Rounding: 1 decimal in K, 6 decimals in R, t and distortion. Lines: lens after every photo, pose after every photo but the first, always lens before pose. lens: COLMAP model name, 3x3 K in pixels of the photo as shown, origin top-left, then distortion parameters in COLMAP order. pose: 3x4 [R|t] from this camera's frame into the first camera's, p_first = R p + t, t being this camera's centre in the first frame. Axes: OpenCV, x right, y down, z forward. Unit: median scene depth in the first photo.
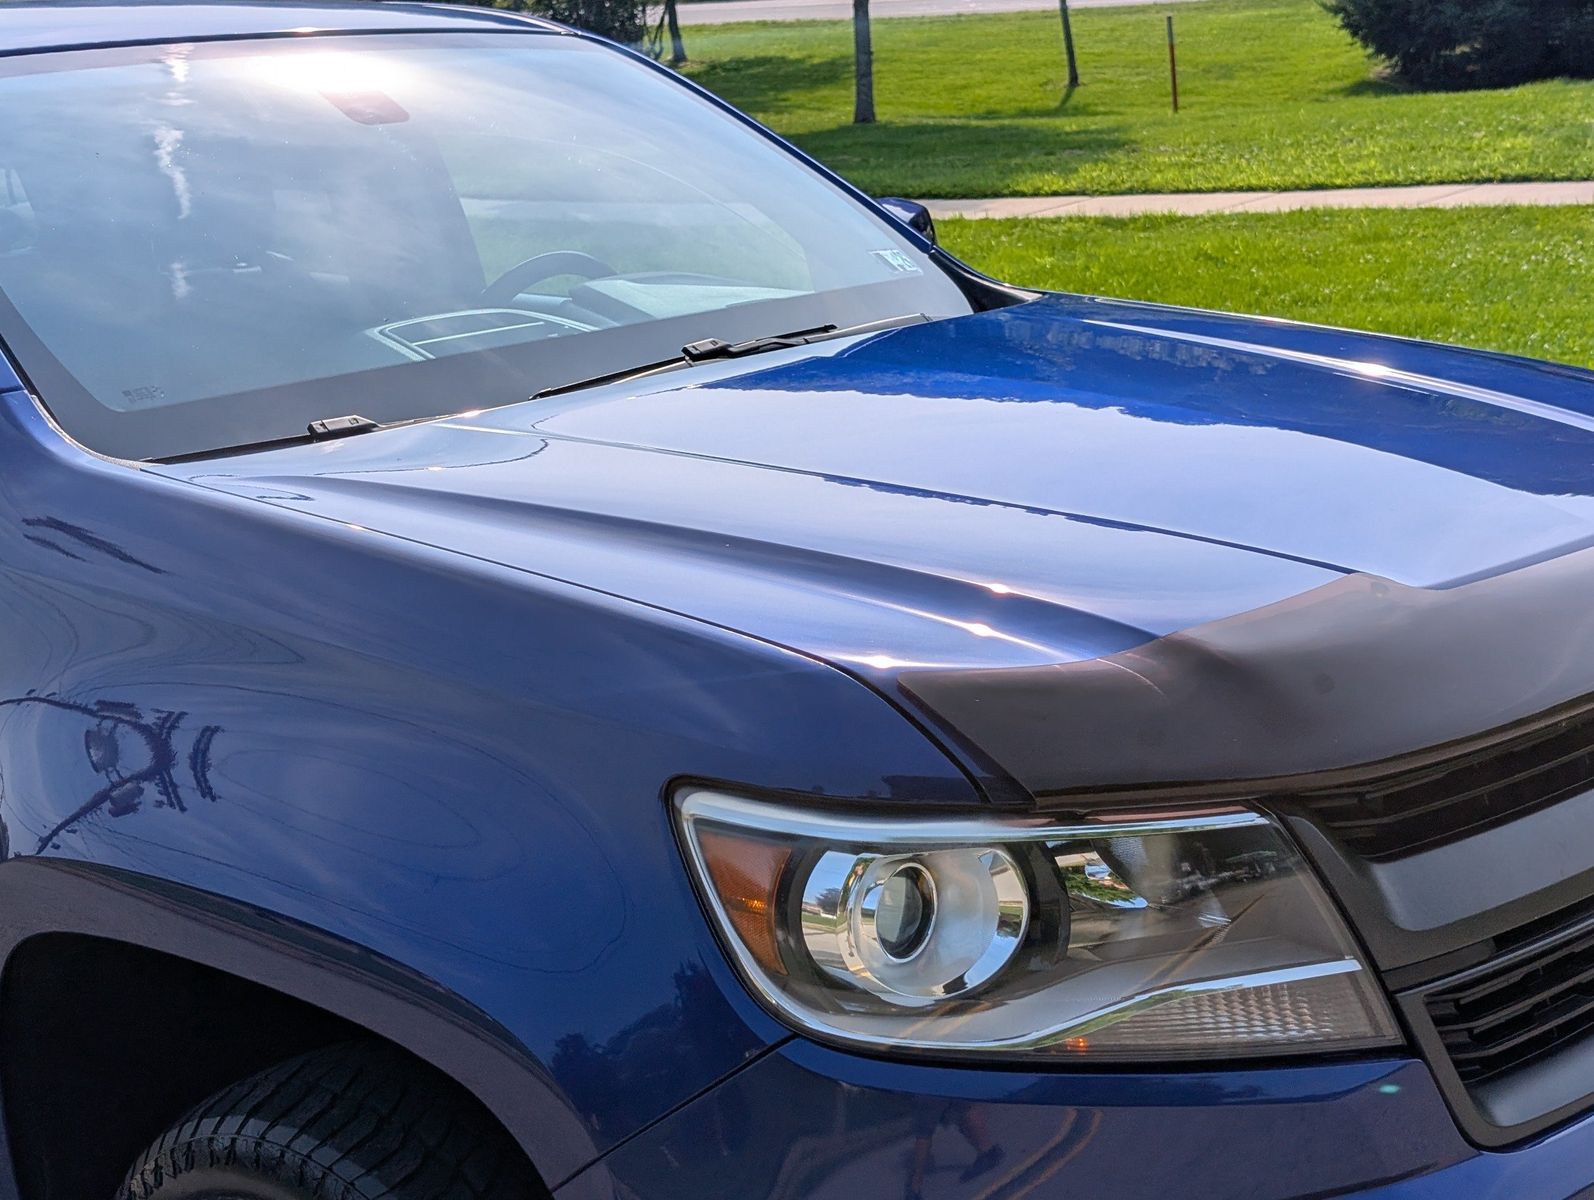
lens RADIAL K [[2541.9, 0, 789.1], [0, 2541.9, 603.6], [0, 0, 1]] dist [0.224732, -0.988980]
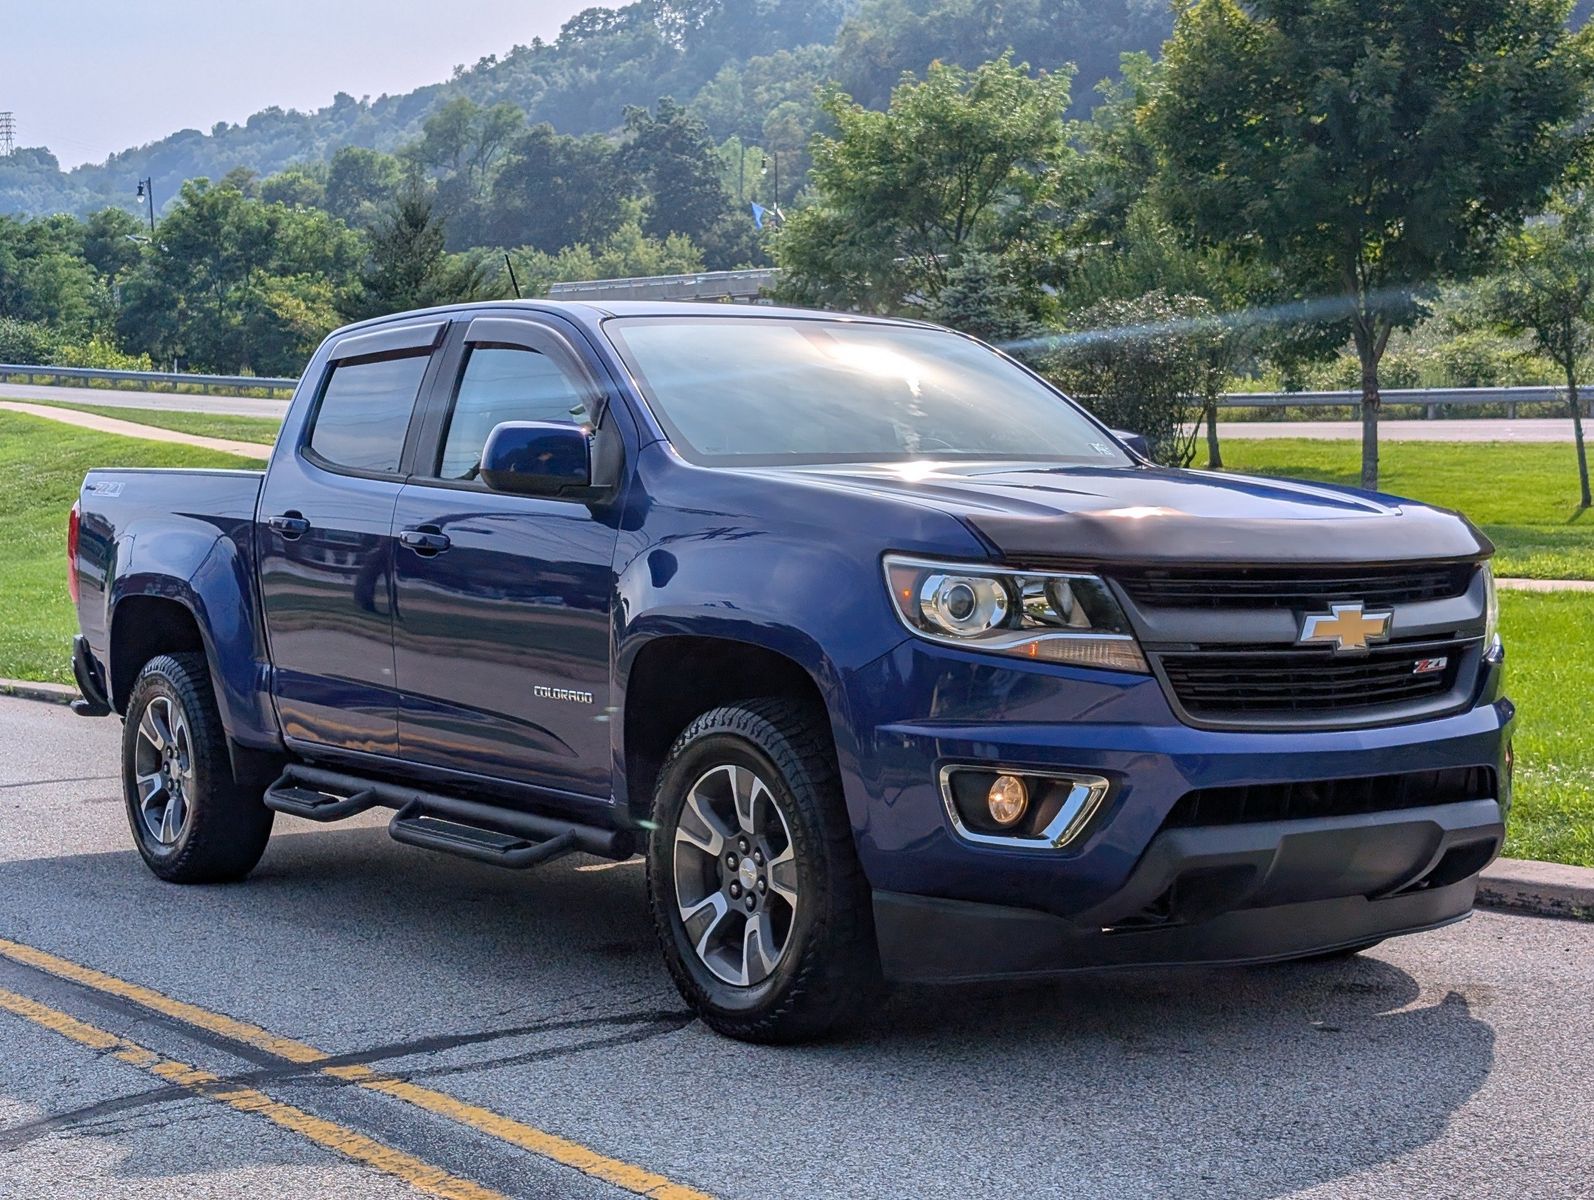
lens RADIAL K [[2541.9, 0, 789.1], [0, 2541.9, 603.6], [0, 0, 1]] dist [0.224732, -0.988980]
pose [[0.974005, 0.069113, -0.215726, 0.027819], [-0.102444, 0.983762, -0.147366, 0.033372], [0.202038, 0.165635, 0.965270, -0.101646]]
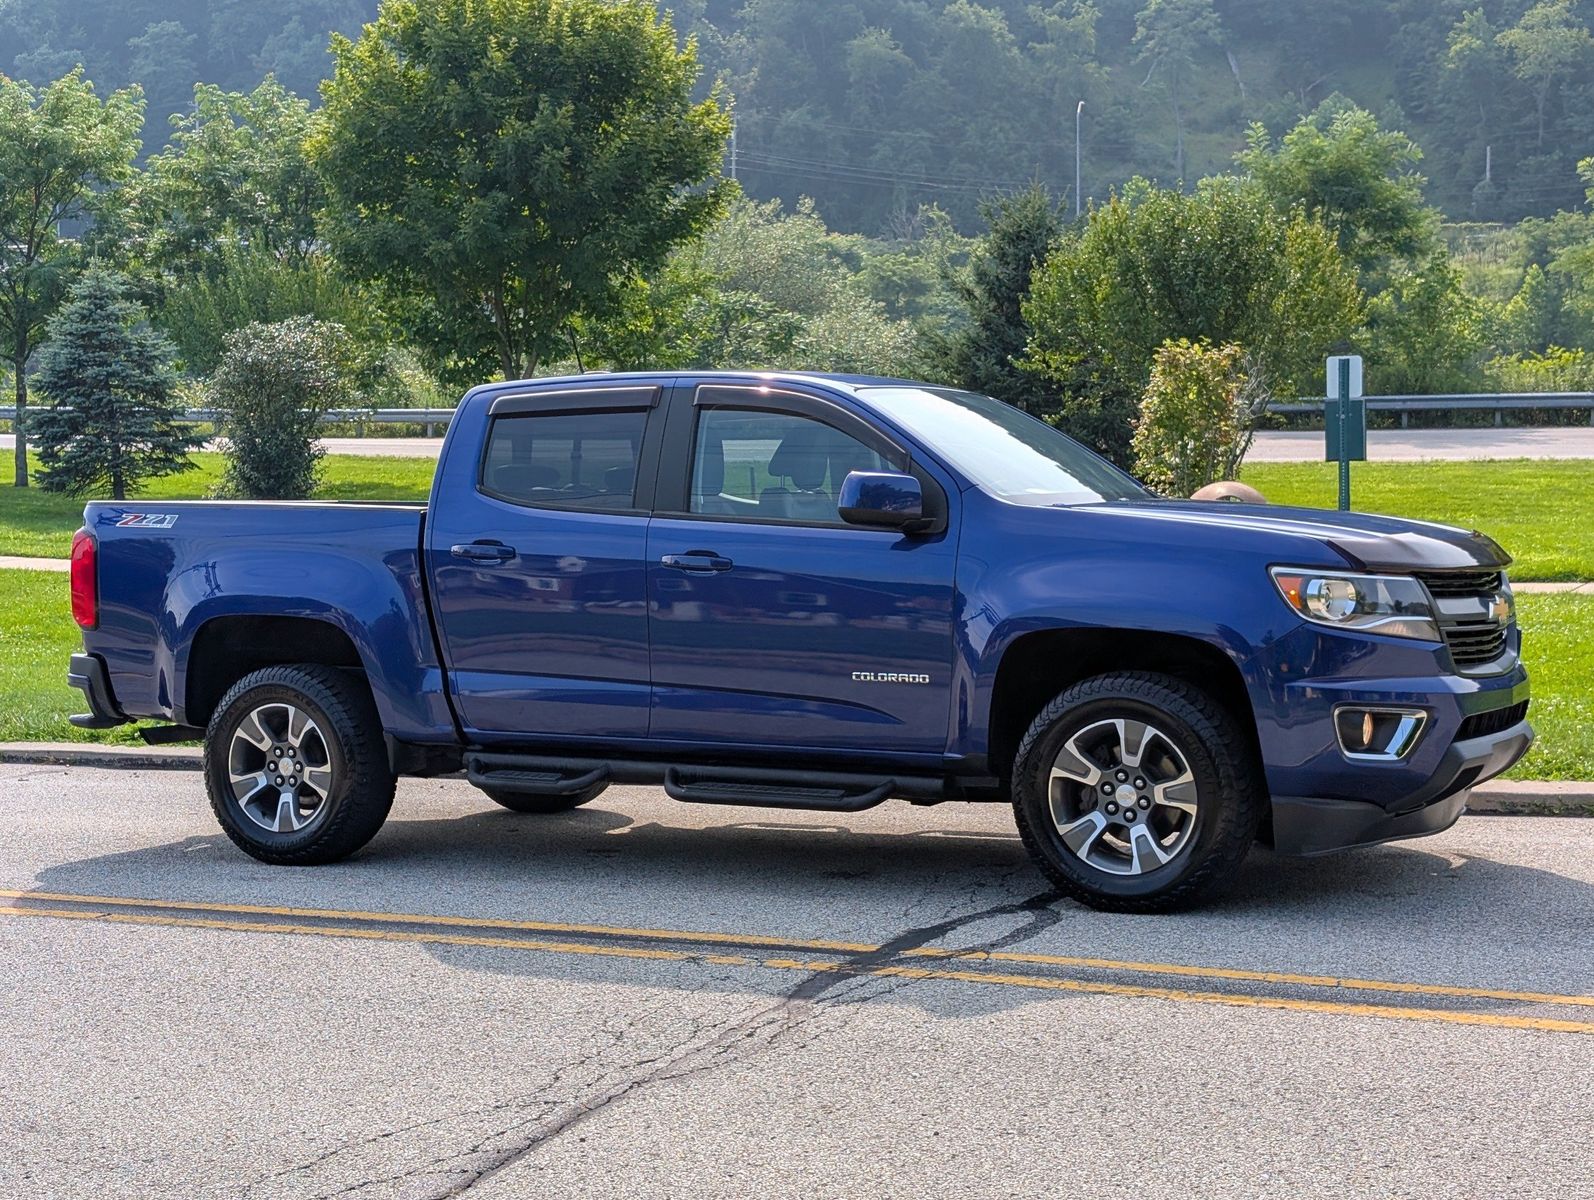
lens RADIAL K [[2541.9, 0, 789.1], [0, 2541.9, 603.6], [0, 0, 1]] dist [0.224732, -0.988980]
pose [[0.969954, 0.045177, 0.239057, -0.107049], [-0.002593, 0.984472, -0.175523, 0.051755], [-0.243275, 0.169630, 0.955009, -0.162481]]
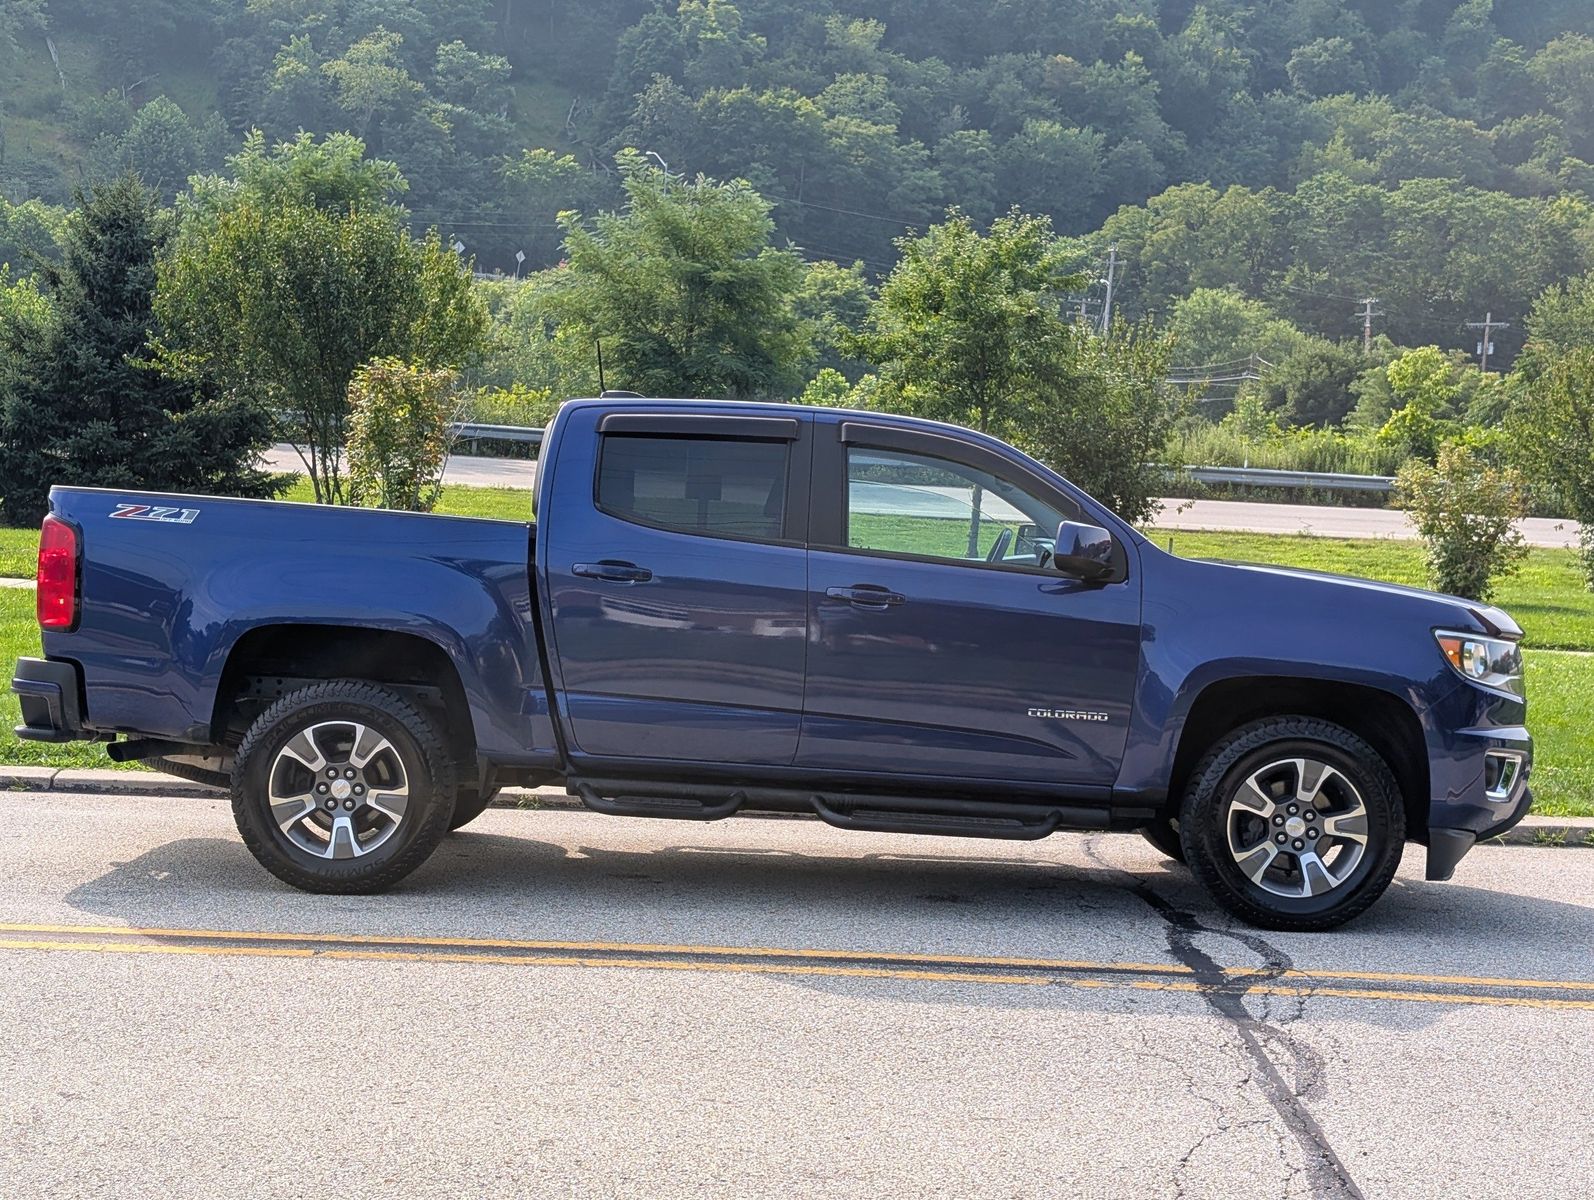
lens RADIAL K [[2541.9, 0, 789.1], [0, 2541.9, 603.6], [0, 0, 1]] dist [0.224732, -0.988980]
pose [[0.726688, 0.085901, 0.681576, -0.250796], [0.040768, 0.985010, -0.167611, 0.046893], [-0.685757, 0.149588, 0.712293, -0.092959]]
